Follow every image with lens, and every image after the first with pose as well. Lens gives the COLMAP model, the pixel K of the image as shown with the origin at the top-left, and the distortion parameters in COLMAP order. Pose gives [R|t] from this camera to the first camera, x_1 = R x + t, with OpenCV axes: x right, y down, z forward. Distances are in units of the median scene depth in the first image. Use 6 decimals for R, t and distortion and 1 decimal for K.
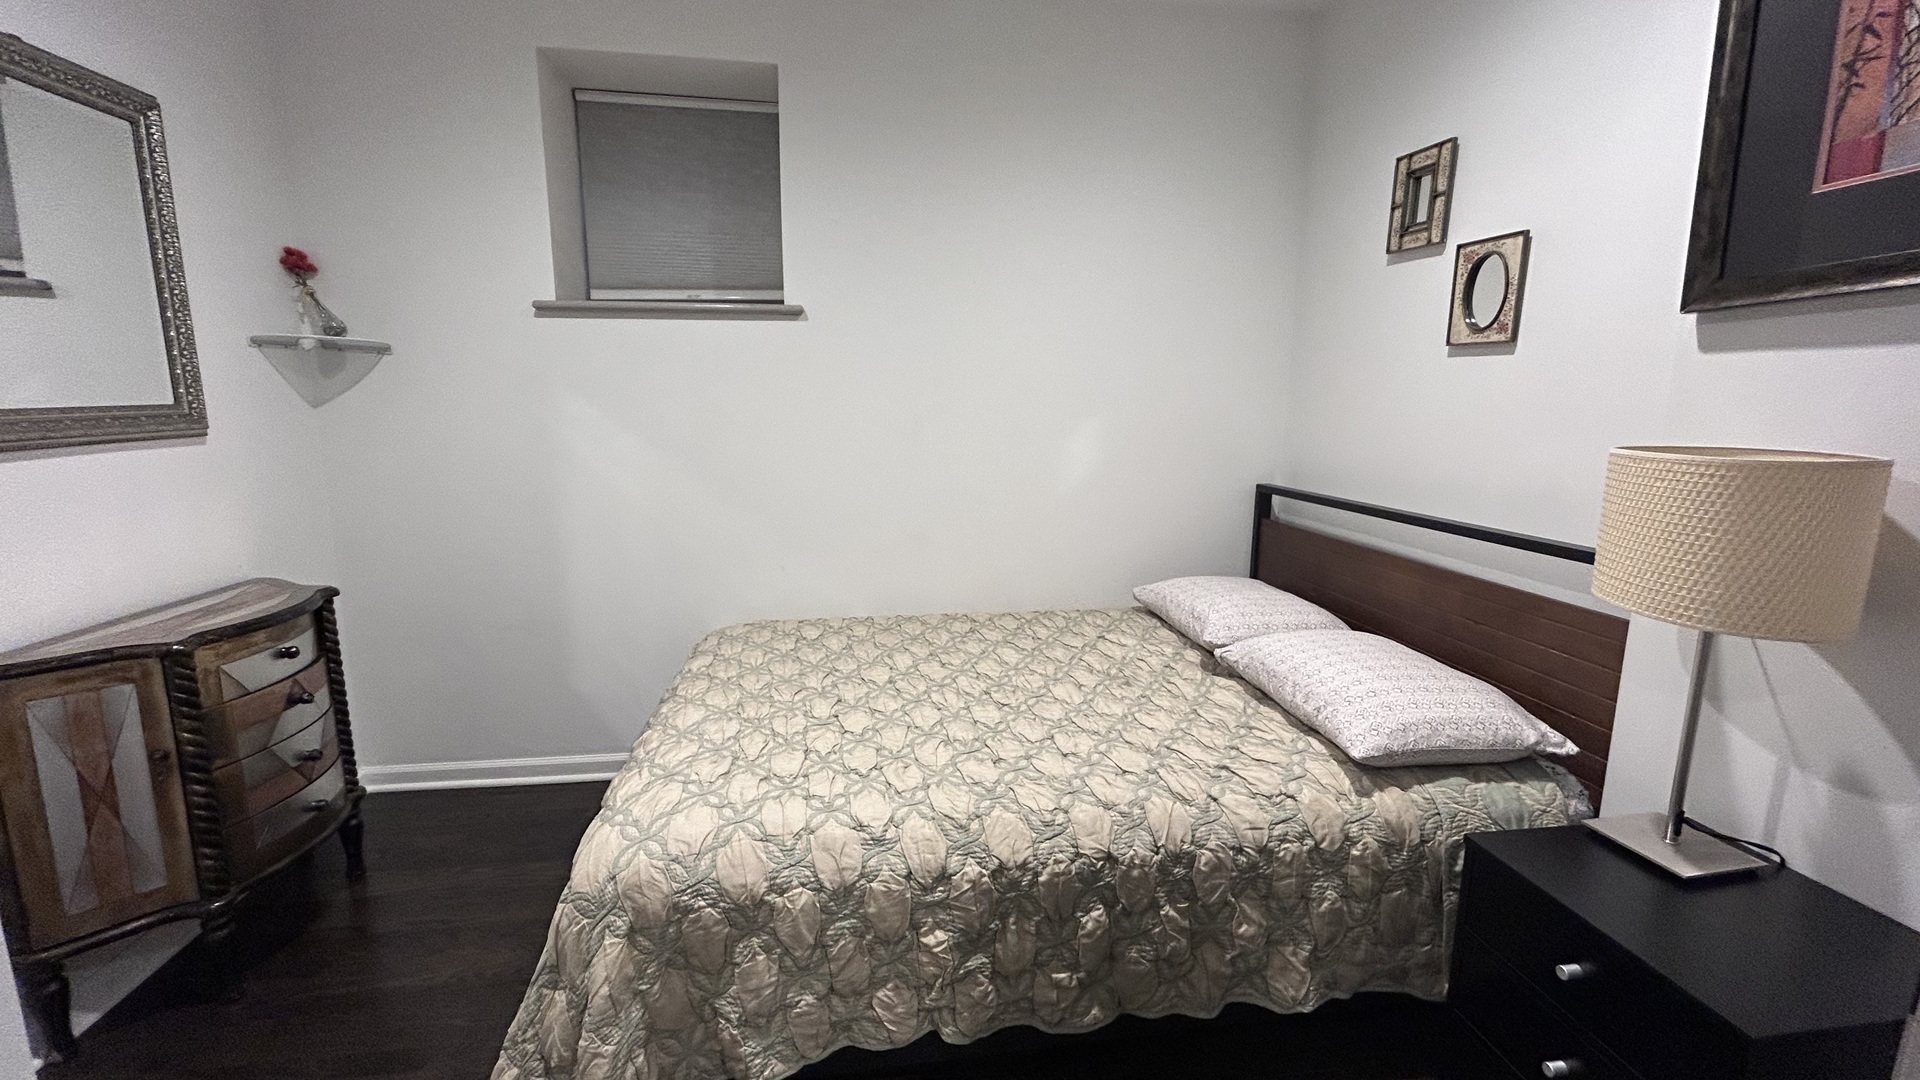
lens RADIAL K [[774.2, 0, 967.0], [0, 774.2, 540.2], [0, 0, 1]] dist [-0.000476, 0.000205]
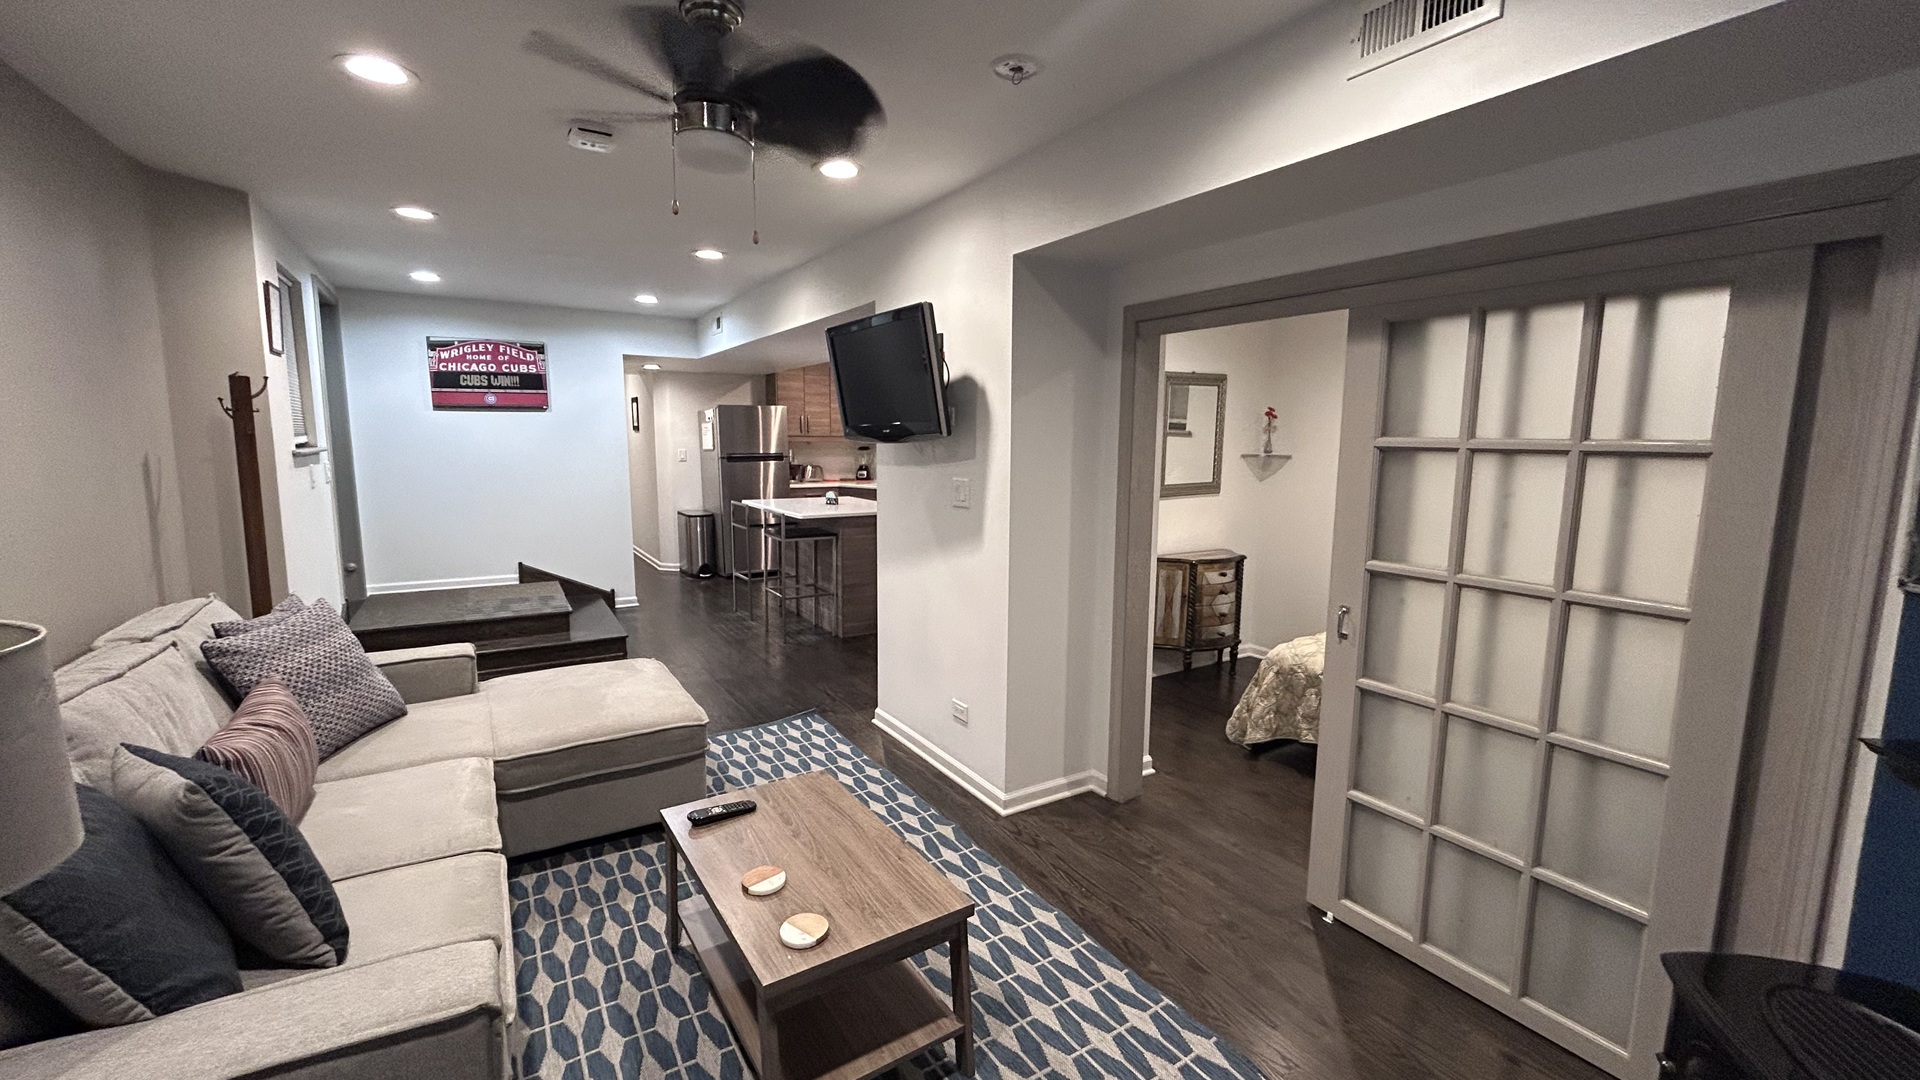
lens RADIAL K [[774.2, 0, 957.8], [0, 774.2, 537.3], [0, 0, 1]] dist [-0.000476, 0.000205]
pose [[0.400074, 0.114921, -0.909249, 1.177898], [-0.168565, 0.984409, 0.050251, 0.037346], [0.900848, 0.133164, 0.413208, -0.959890]]
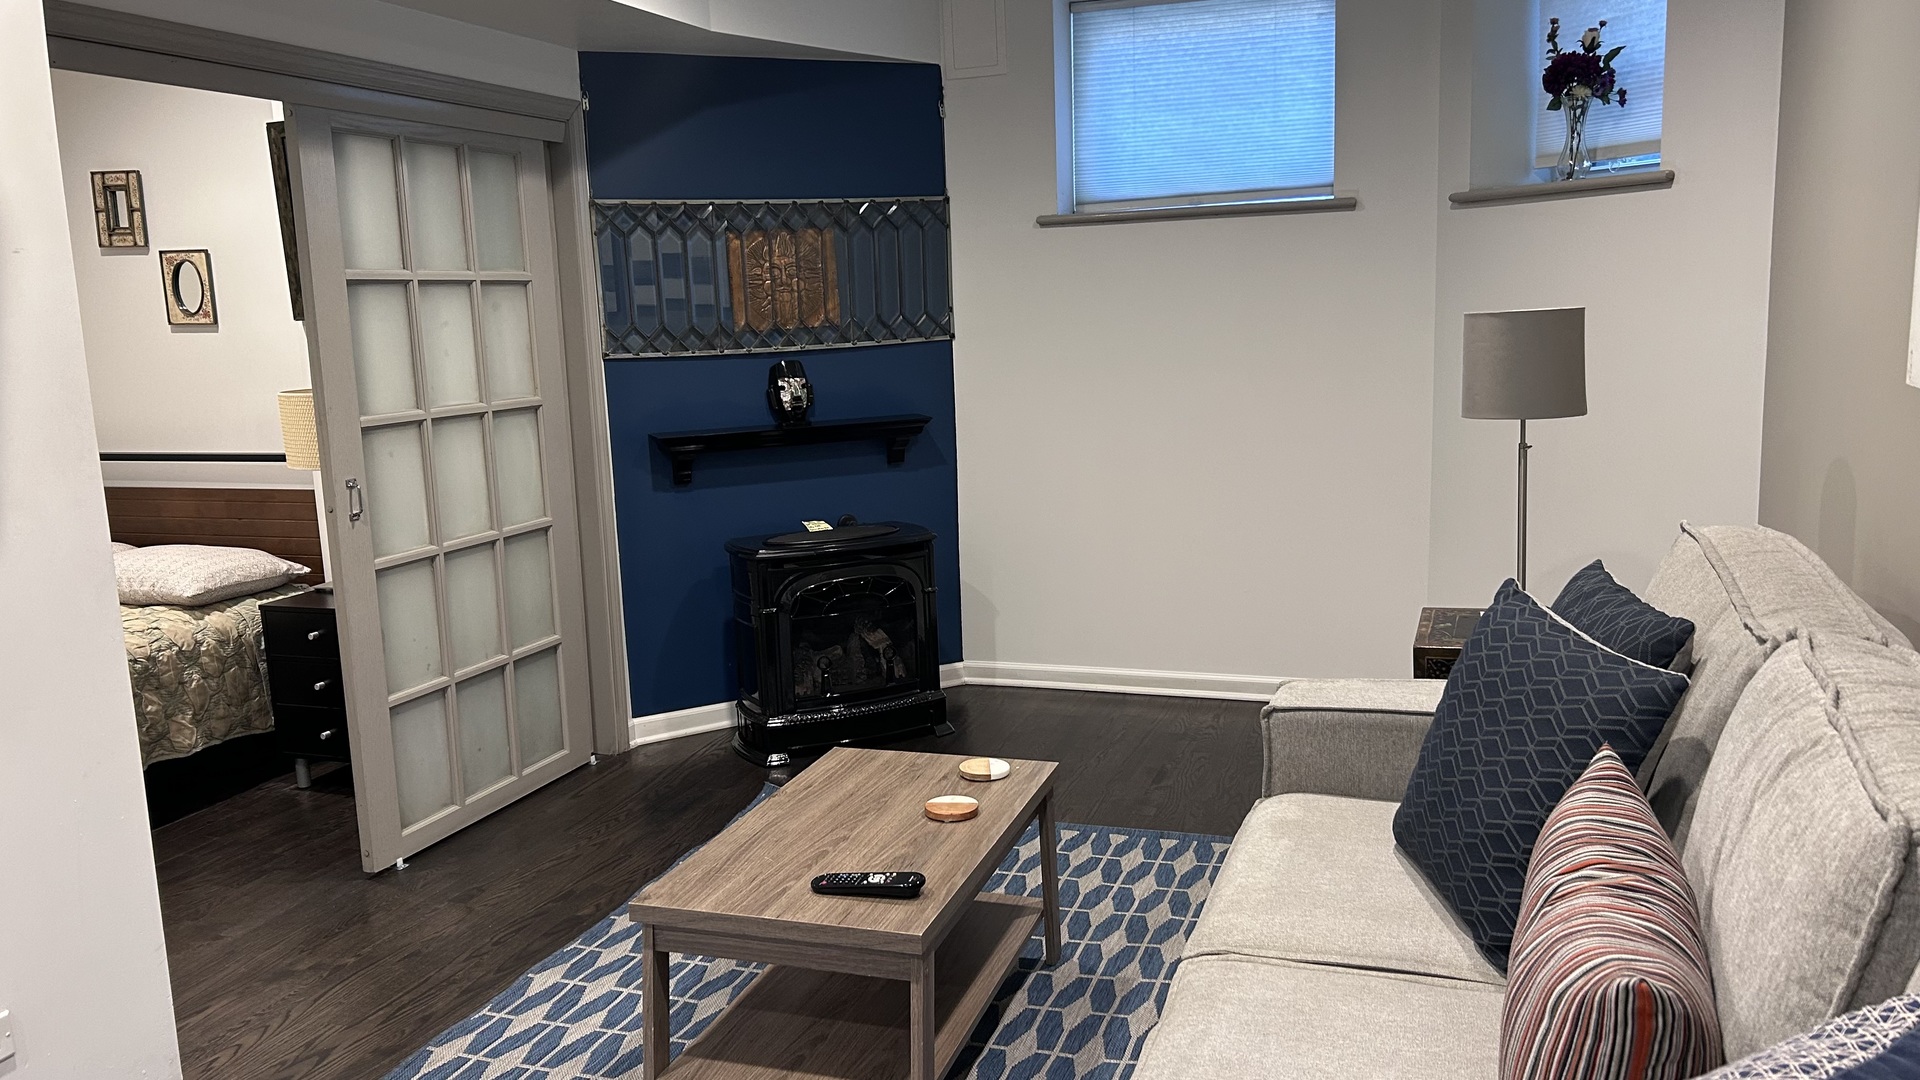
lens RADIAL K [[1437.1, 0, 944.3], [0, 1437.1, 542.4], [0, 0, 1]] dist [0.027946, -0.022324]
pose [[0.483301, -0.170793, 0.858632, -1.032008], [0.195938, 0.977007, 0.084052, 0.182507], [-0.853246, 0.127616, 0.505654, -1.485350]]
